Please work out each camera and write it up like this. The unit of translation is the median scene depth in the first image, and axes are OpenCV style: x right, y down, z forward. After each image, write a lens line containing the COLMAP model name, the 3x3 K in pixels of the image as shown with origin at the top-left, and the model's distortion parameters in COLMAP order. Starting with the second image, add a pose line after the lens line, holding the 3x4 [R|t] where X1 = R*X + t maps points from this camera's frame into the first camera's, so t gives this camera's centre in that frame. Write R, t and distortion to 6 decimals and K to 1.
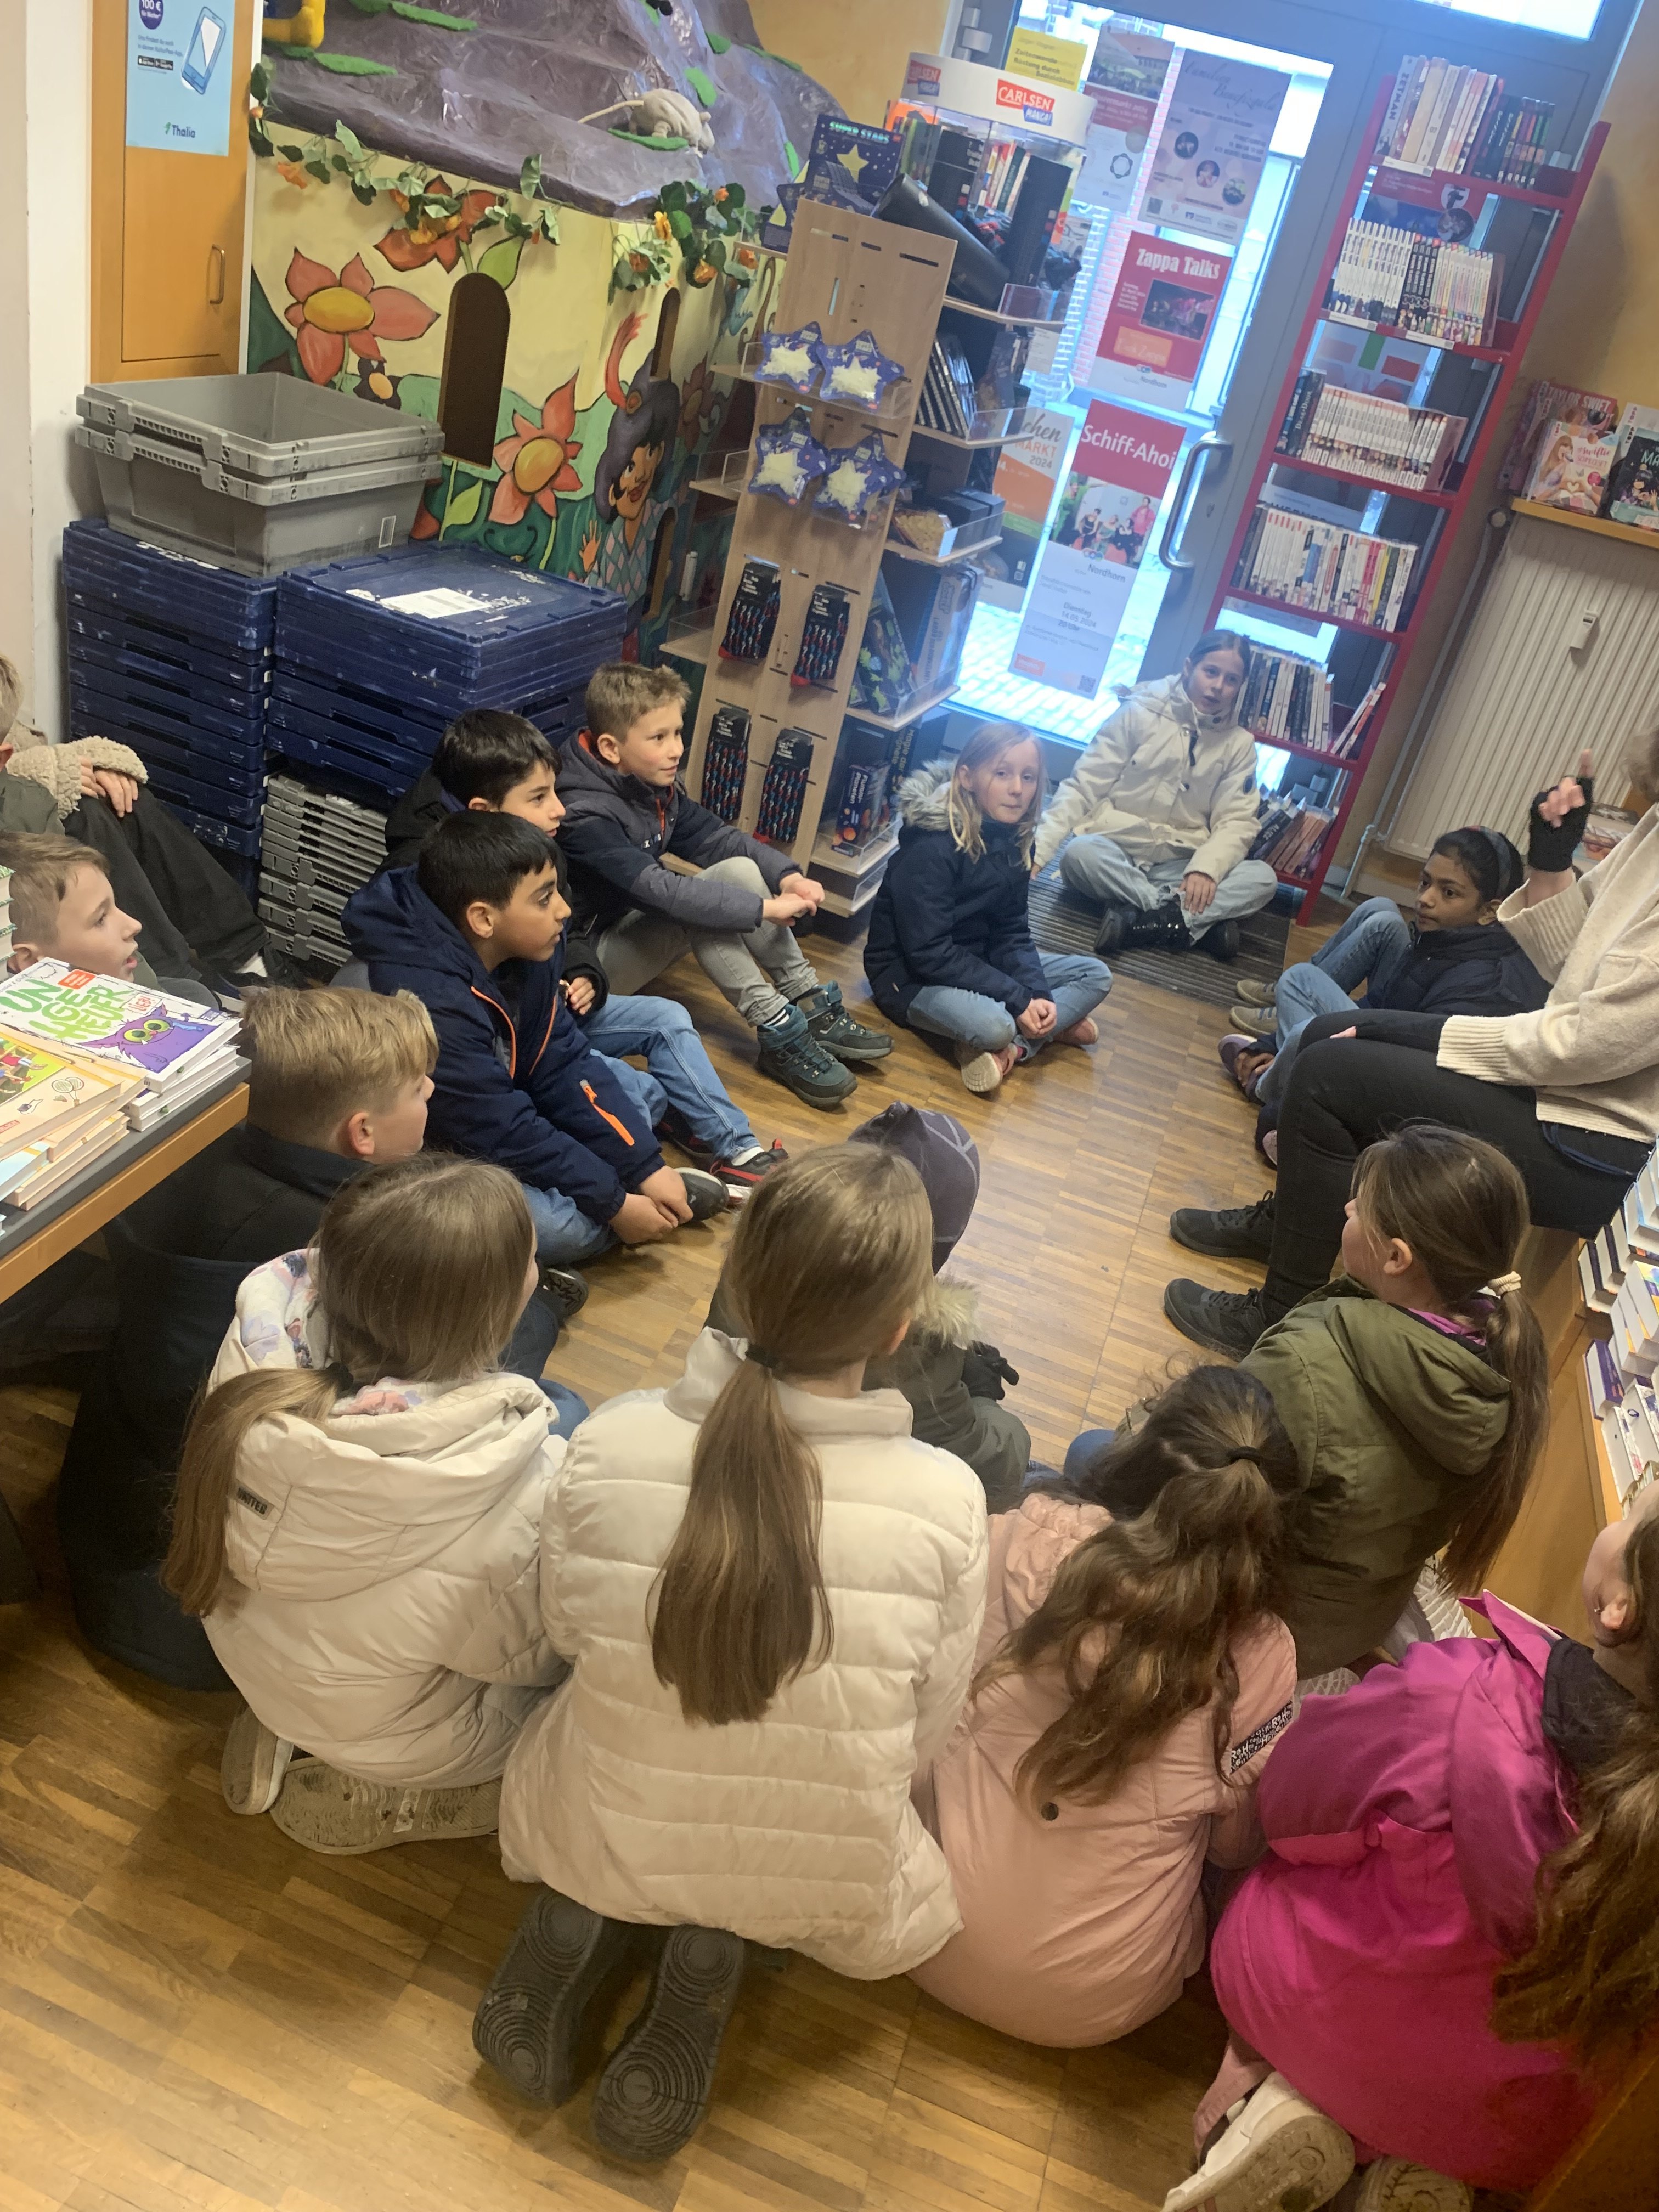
lens RADIAL K [[1717.8, 0, 829.5], [0, 1717.8, 1106.0], [0, 0, 1]] dist [-0.001118, 0.002097]
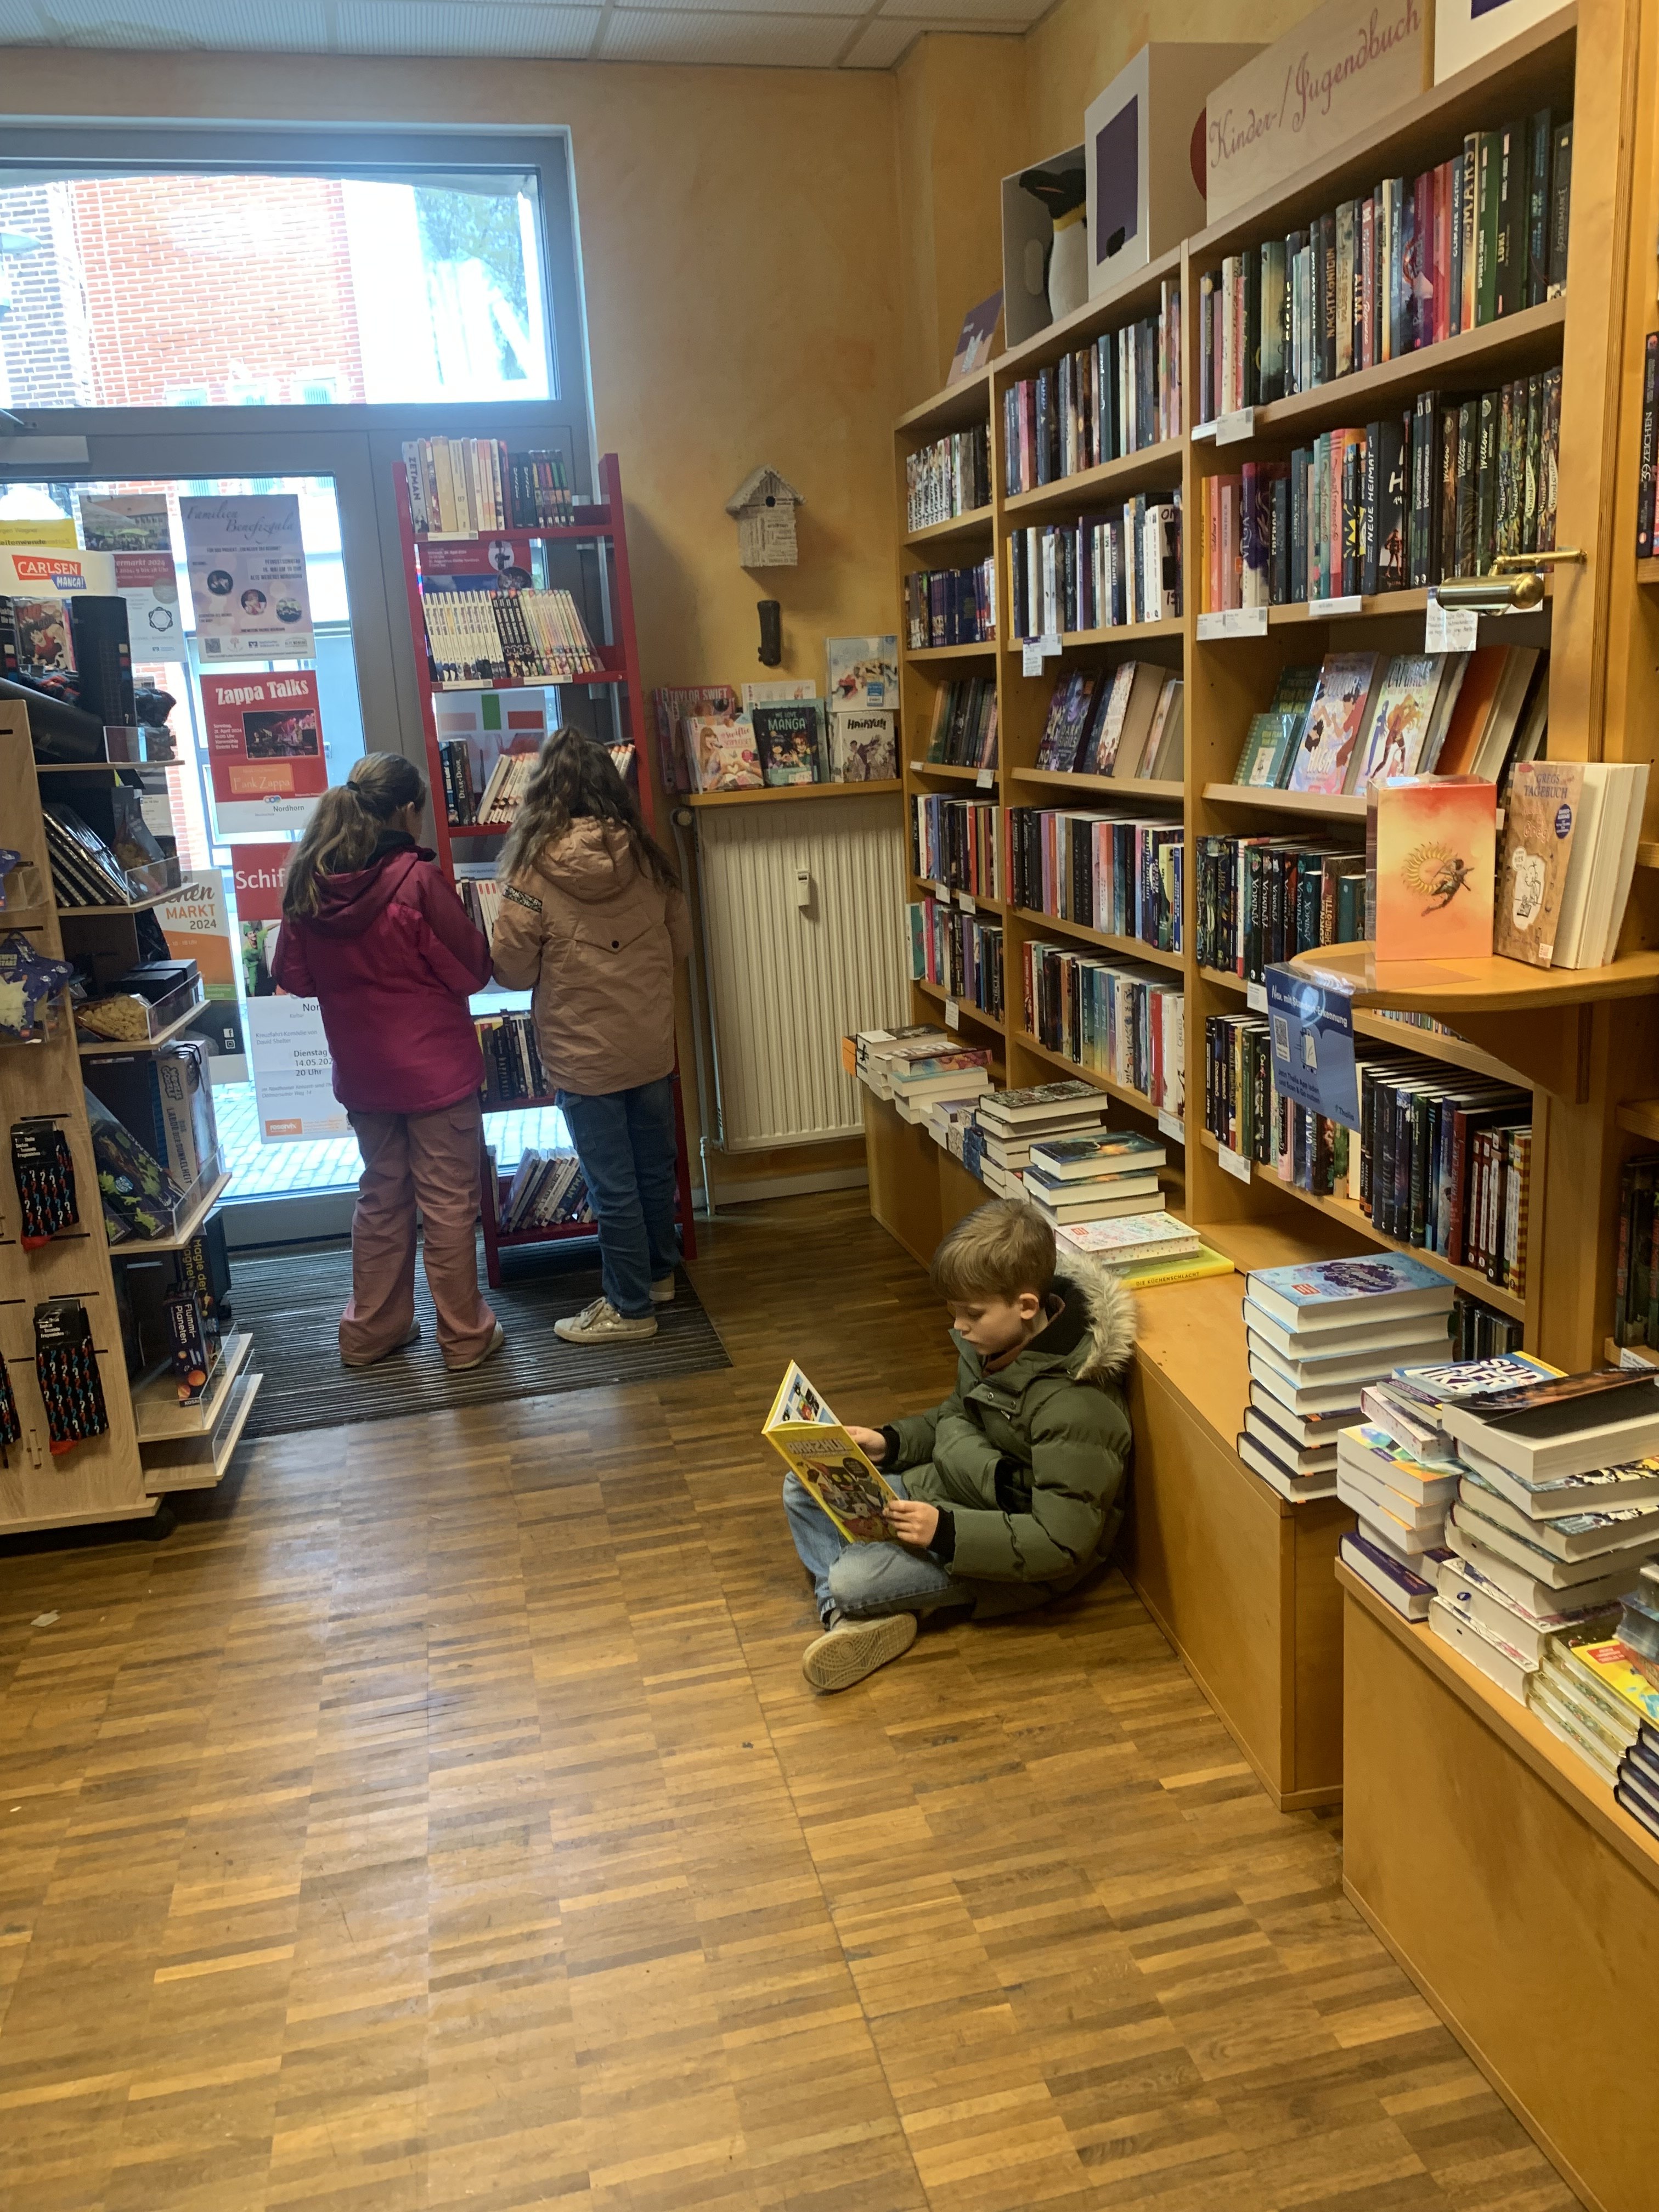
lens RADIAL K [[1717.8, 0, 829.5], [0, 1717.8, 1106.0], [0, 0, 1]] dist [-0.001118, 0.002097]
pose [[0.829148, -0.369556, 0.419454, -0.019829], [0.457472, 0.879793, -0.129166, -0.028246], [-0.321298, 0.298986, 0.898540, 0.130748]]
